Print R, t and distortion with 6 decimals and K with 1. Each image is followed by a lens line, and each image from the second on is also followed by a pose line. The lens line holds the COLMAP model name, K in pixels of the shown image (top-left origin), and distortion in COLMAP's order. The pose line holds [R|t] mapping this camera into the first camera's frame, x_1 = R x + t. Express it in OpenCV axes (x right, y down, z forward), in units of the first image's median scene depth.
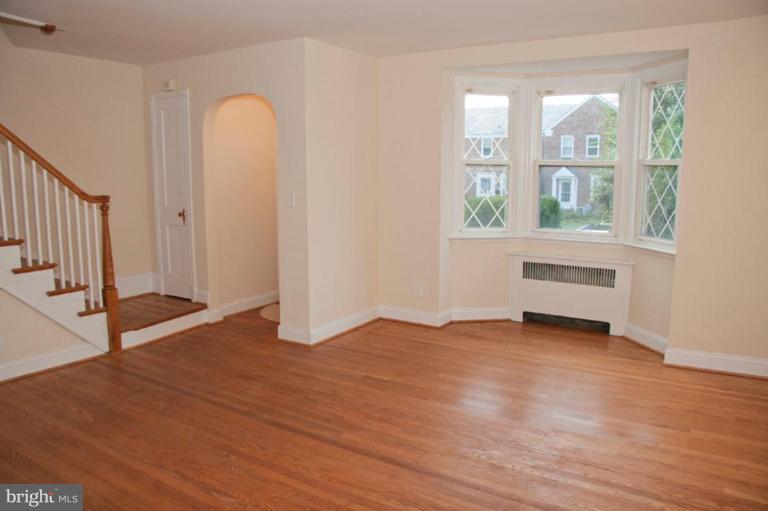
lens RADIAL K [[586.9, 0, 372.3], [0, 586.9, 265.4], [0, 0, 1]] dist [-0.164153, 0.113485]
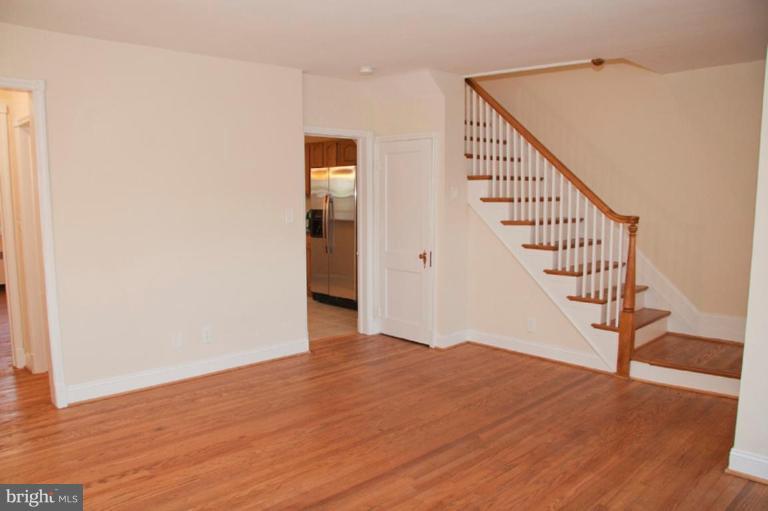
lens RADIAL K [[586.9, 0, 372.3], [0, 586.9, 265.4], [0, 0, 1]] dist [-0.164153, 0.113485]
pose [[-0.230378, 0.116888, -0.966055, 0.587866], [-0.151423, 0.976360, 0.154245, -0.123332], [0.961248, 0.181817, -0.207232, 0.789281]]
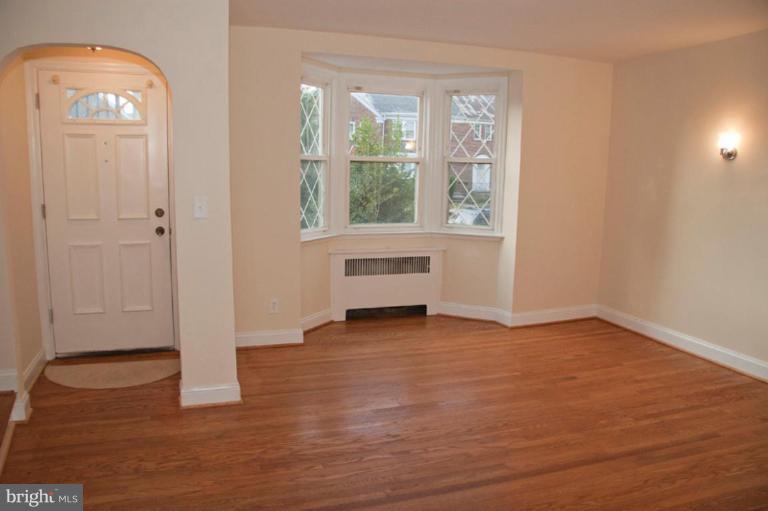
lens RADIAL K [[586.9, 0, 372.3], [0, 586.9, 265.4], [0, 0, 1]] dist [-0.164153, 0.113485]
pose [[0.619475, -0.122138, 0.775457, -0.611720], [0.114566, 0.991312, 0.064614, -0.070598], [-0.776611, 0.048814, 0.628086, 0.438412]]
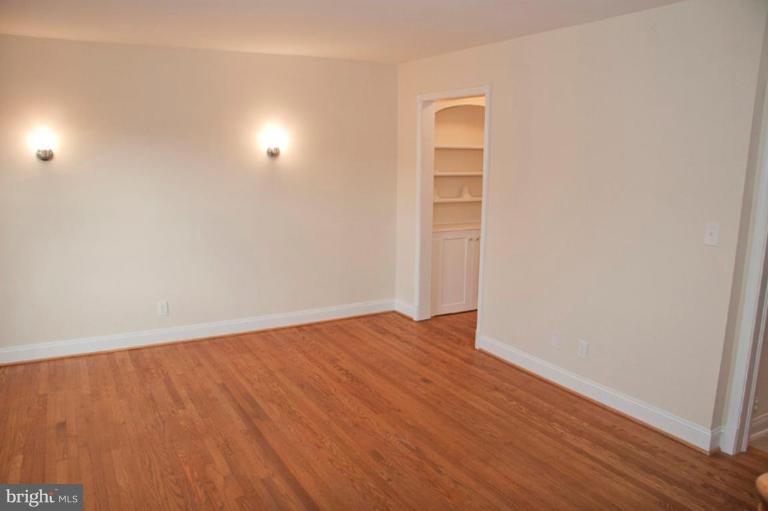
lens RADIAL K [[586.9, 0, 372.3], [0, 586.9, 265.4], [0, 0, 1]] dist [-0.164153, 0.113485]
pose [[-0.885615, -0.099076, 0.453729, -0.433756], [0.063200, 0.942180, 0.329093, -0.235085], [-0.460099, 0.320126, -0.828147, 1.160473]]
